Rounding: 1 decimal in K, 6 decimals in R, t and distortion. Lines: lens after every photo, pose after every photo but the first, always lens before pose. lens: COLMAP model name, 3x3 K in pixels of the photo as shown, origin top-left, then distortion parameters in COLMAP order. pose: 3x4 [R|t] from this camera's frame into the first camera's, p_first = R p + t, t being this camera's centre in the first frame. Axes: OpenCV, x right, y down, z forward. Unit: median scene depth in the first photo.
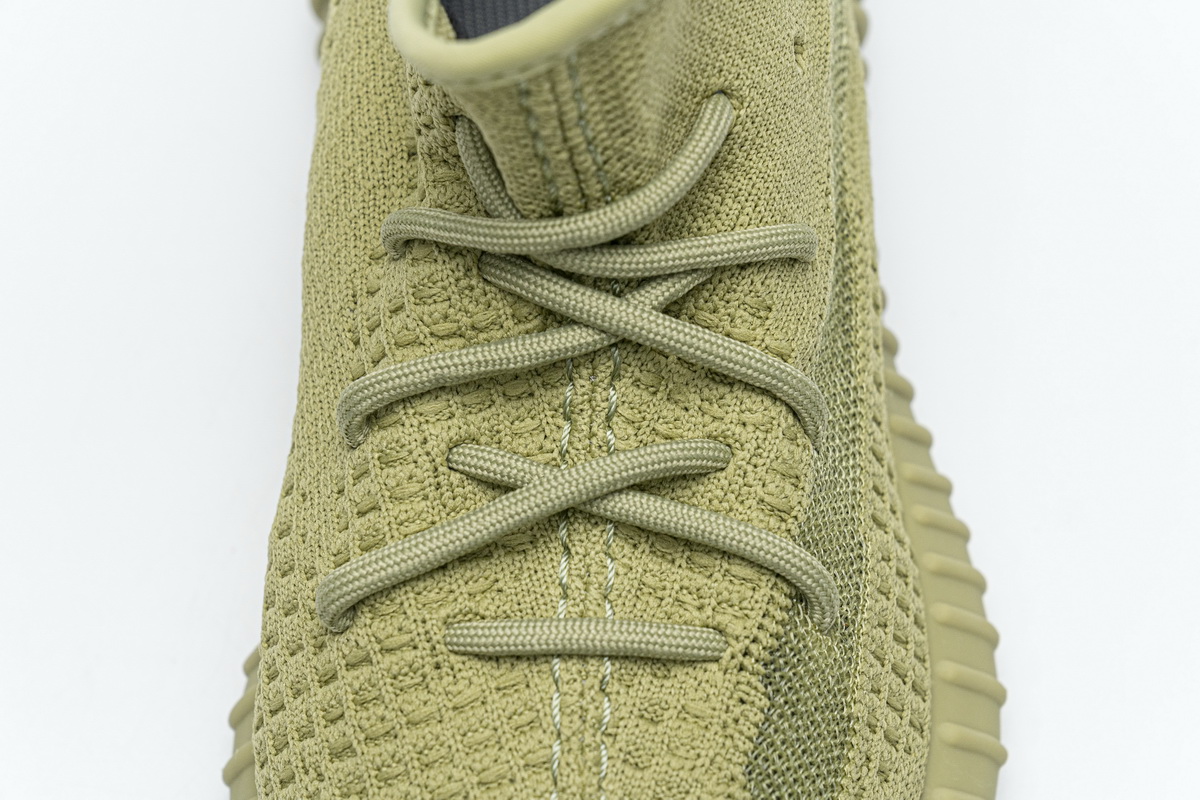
lens RADIAL K [[2369.0, 0, 602.1], [0, 2369.0, 394.8], [0, 0, 1]] dist [0.022858, 0.000000]
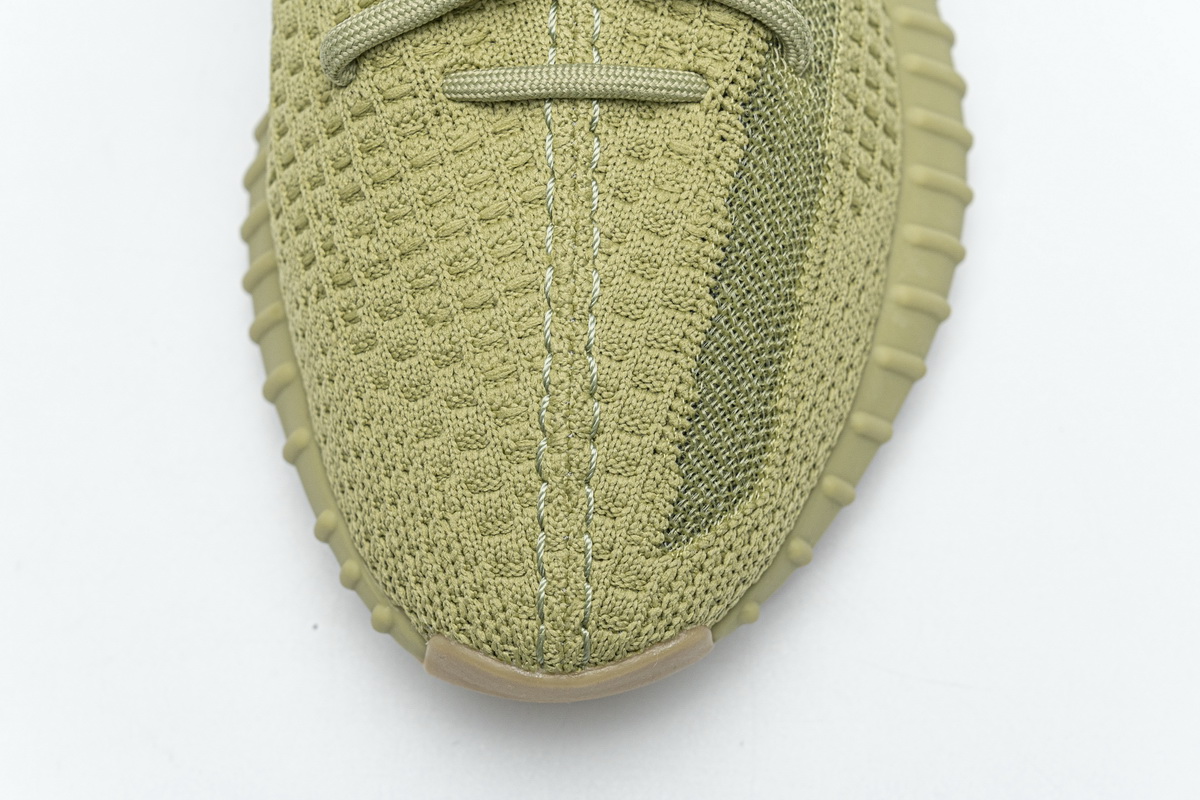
lens RADIAL K [[2369.0, 0, 596.0], [0, 2369.0, 396.7], [0, 0, 1]] dist [0.022858, 0.000000]
pose [[0.999650, -0.026349, -0.002258, 0.001173], [0.026306, 0.981973, 0.187180, 0.041295], [-0.002714, -0.187174, 0.982323, -0.072699]]
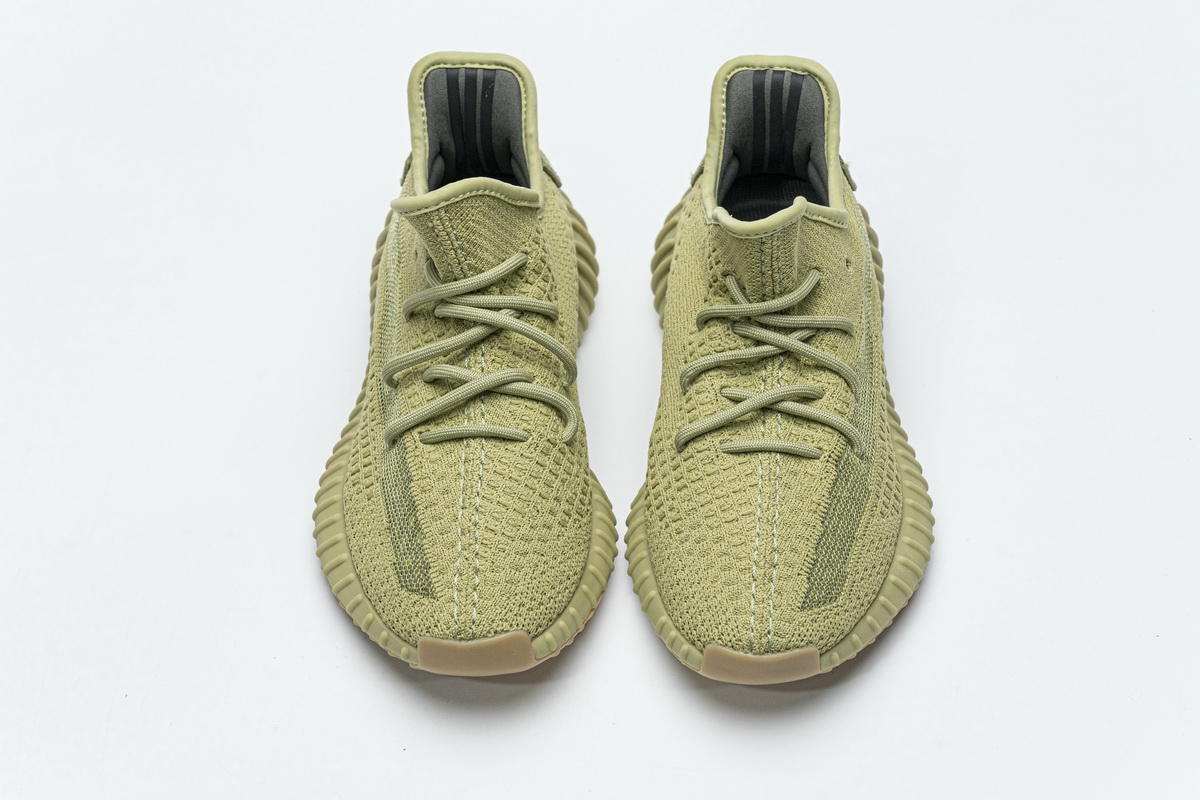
lens RADIAL K [[2369.0, 0, 596.7], [0, 2369.0, 396.8], [0, 0, 1]] dist [0.022858, 0.000000]
pose [[0.998234, 0.014199, -0.057681, -0.050819], [-0.030662, 0.954820, -0.295600, 0.861179], [0.050877, 0.296846, 0.953569, -1.653560]]
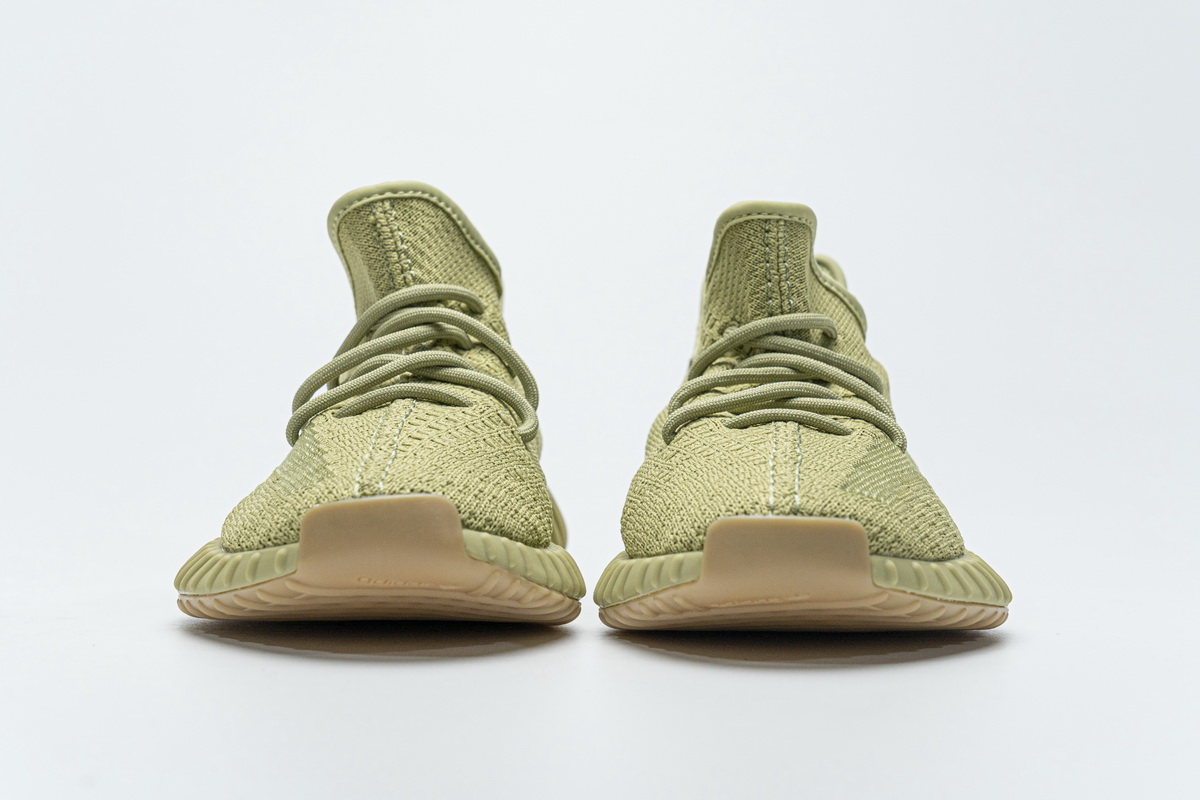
lens RADIAL K [[2202.1, 0, 598.5], [0, 2202.1, 399.8], [0, 0, 1]] dist [-0.209146, 0.000000]
pose [[0.998442, -0.013644, -0.054107, -0.068629], [-0.042235, 0.448908, -0.892579, 1.845494], [0.036467, 0.893474, 0.447633, 0.082610]]
